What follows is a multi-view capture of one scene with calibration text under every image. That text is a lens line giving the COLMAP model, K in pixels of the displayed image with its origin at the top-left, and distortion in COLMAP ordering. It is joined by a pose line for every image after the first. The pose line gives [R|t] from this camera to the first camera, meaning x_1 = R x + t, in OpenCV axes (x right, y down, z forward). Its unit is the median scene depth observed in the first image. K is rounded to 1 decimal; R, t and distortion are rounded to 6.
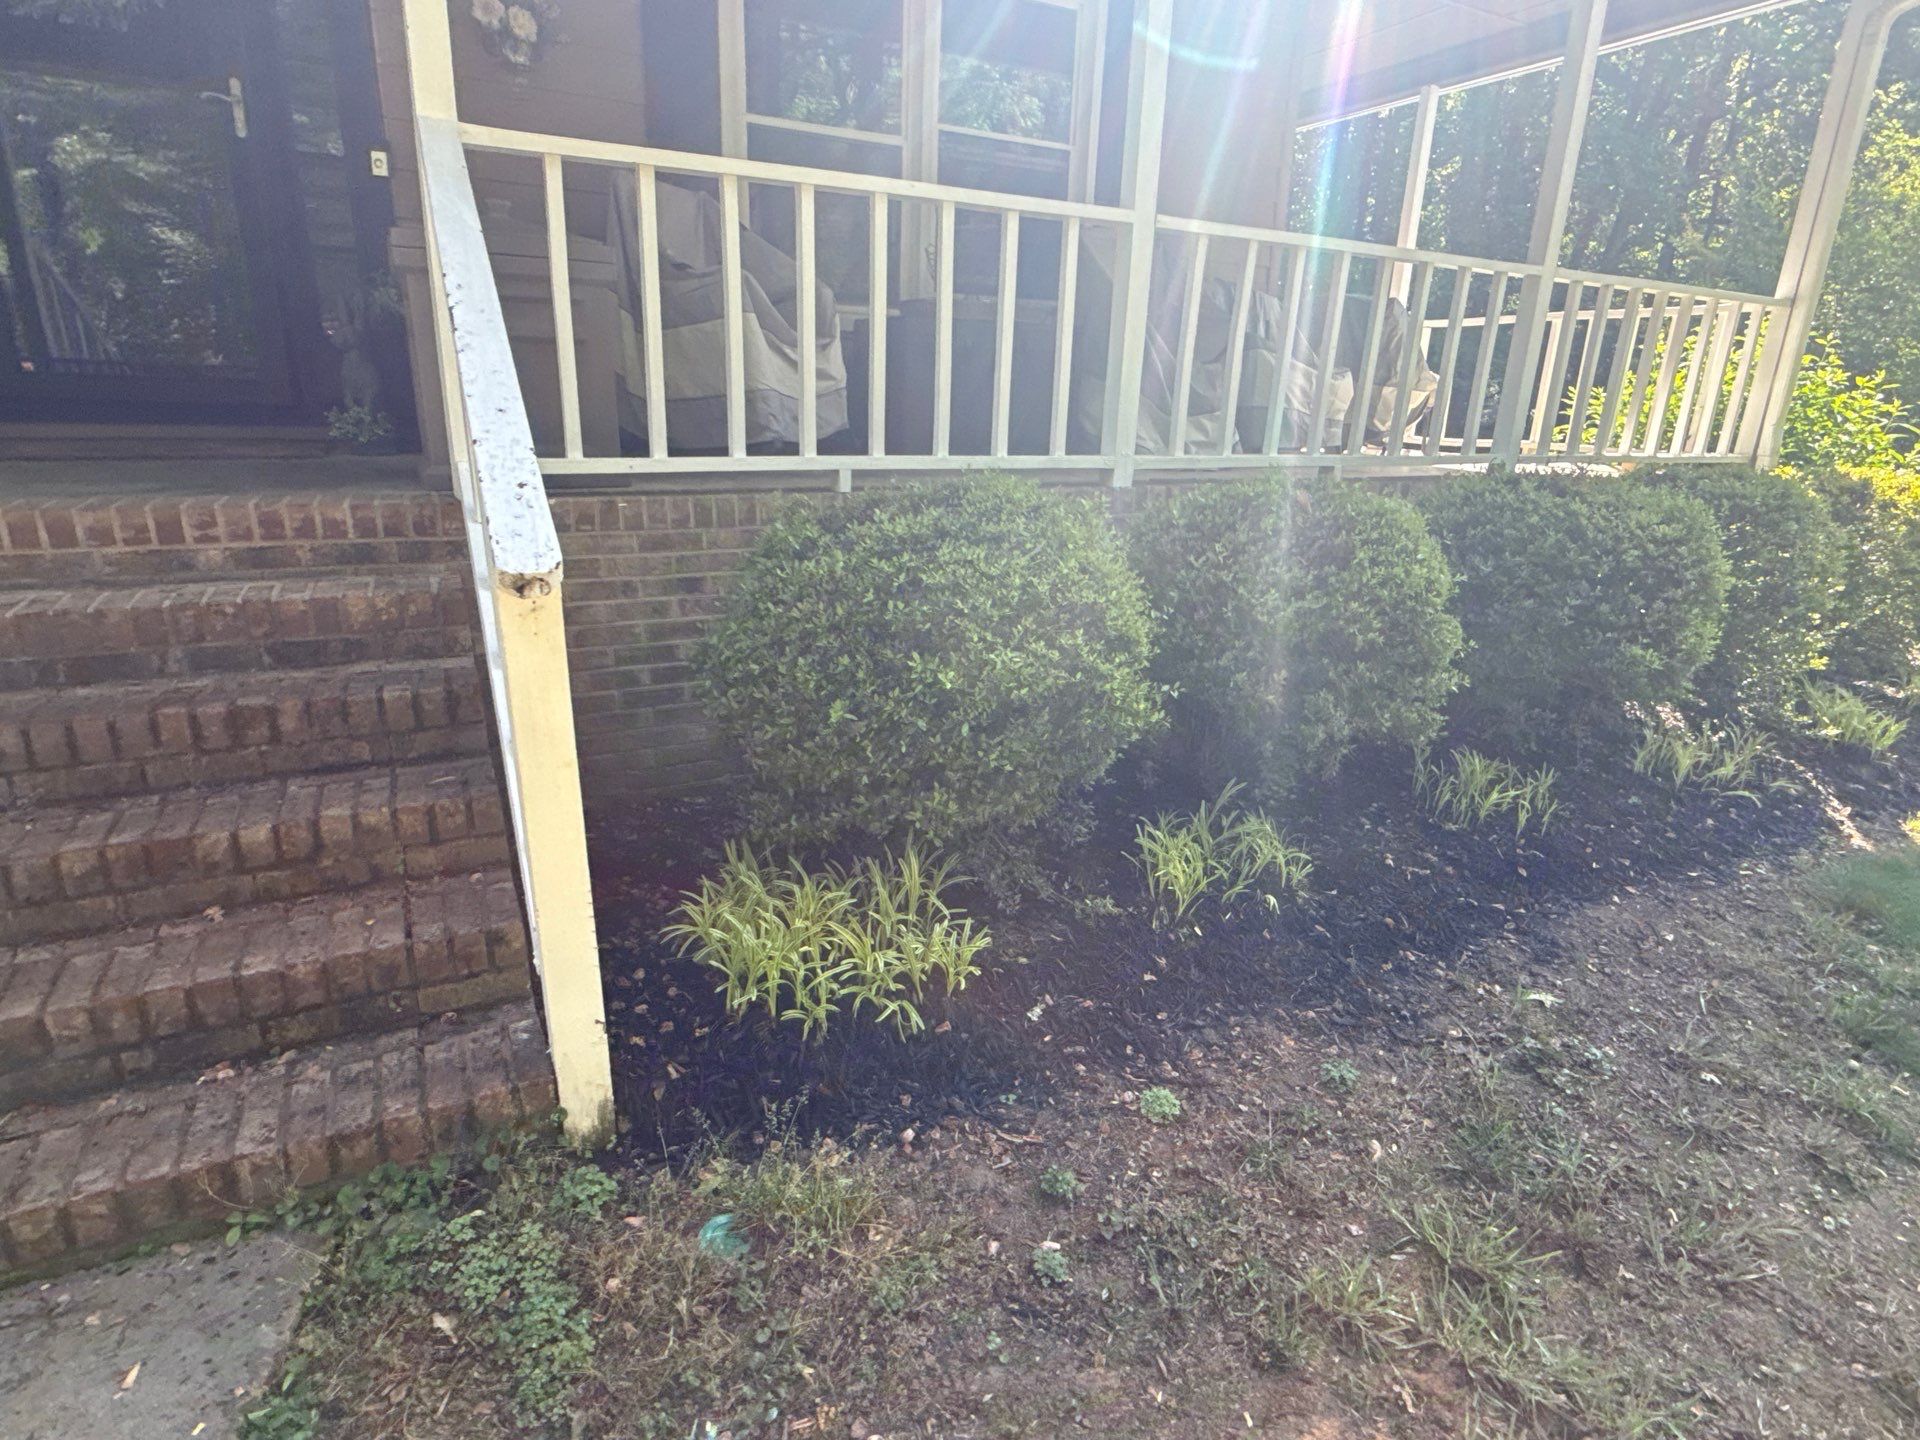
lens RADIAL K [[971.2, 0, 953.7], [0, 971.2, 716.6], [0, 0, 1]] dist [-0.002523, 0.002594]
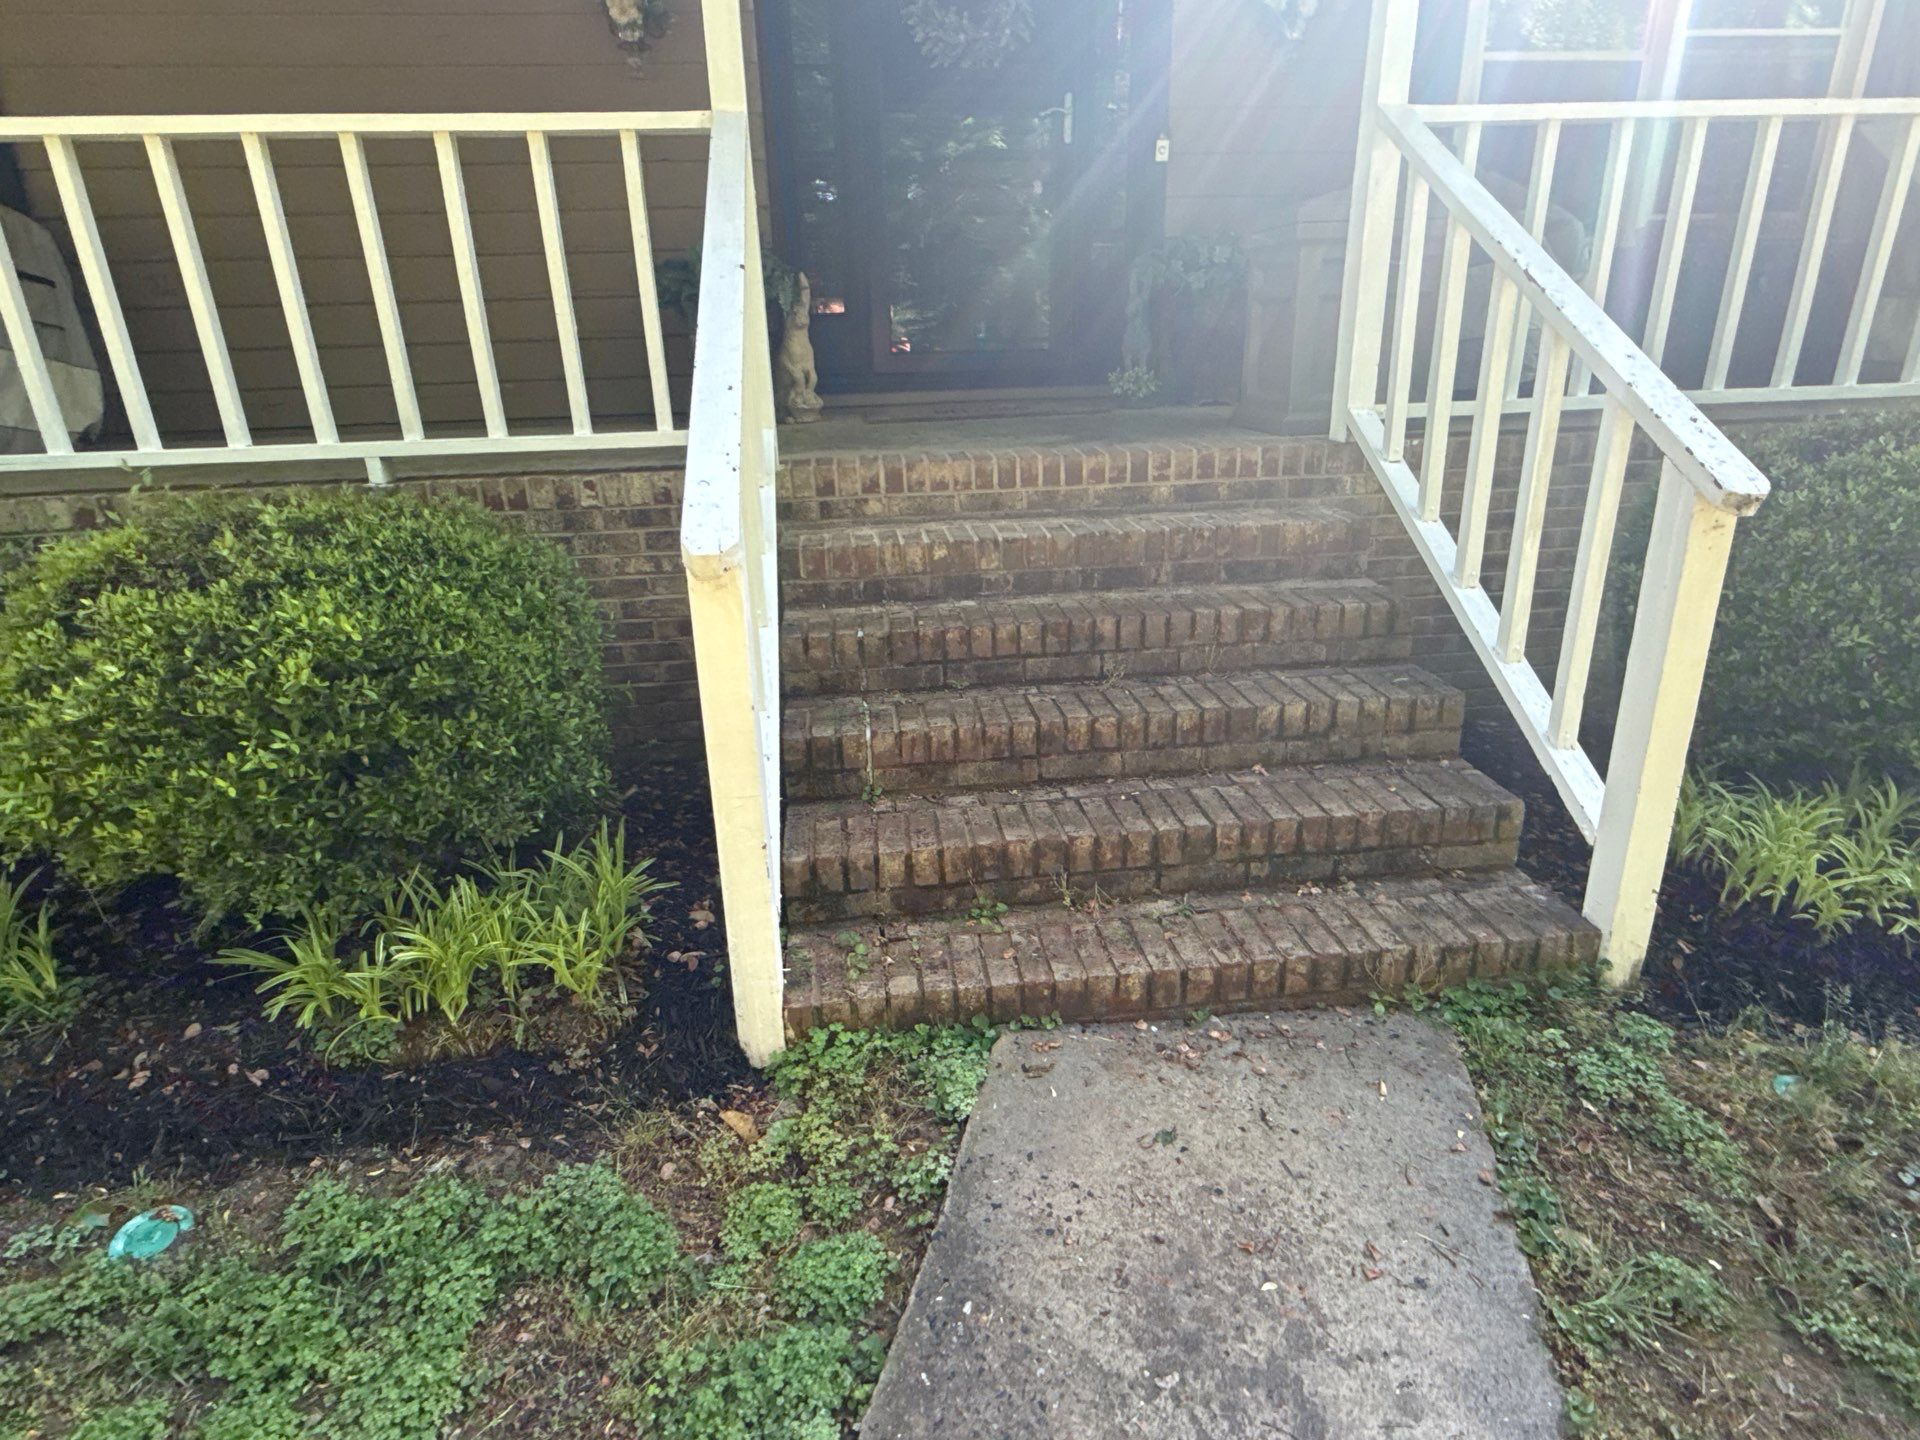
lens RADIAL K [[971.2, 0, 962.9], [0, 971.2, 720.6], [0, 0, 1]] dist [-0.002523, 0.002594]
pose [[0.936374, 0.076317, -0.342607, -0.777859], [-0.059978, 0.996510, 0.058052, 0.097914], [0.345842, -0.033810, 0.937683, -0.370355]]
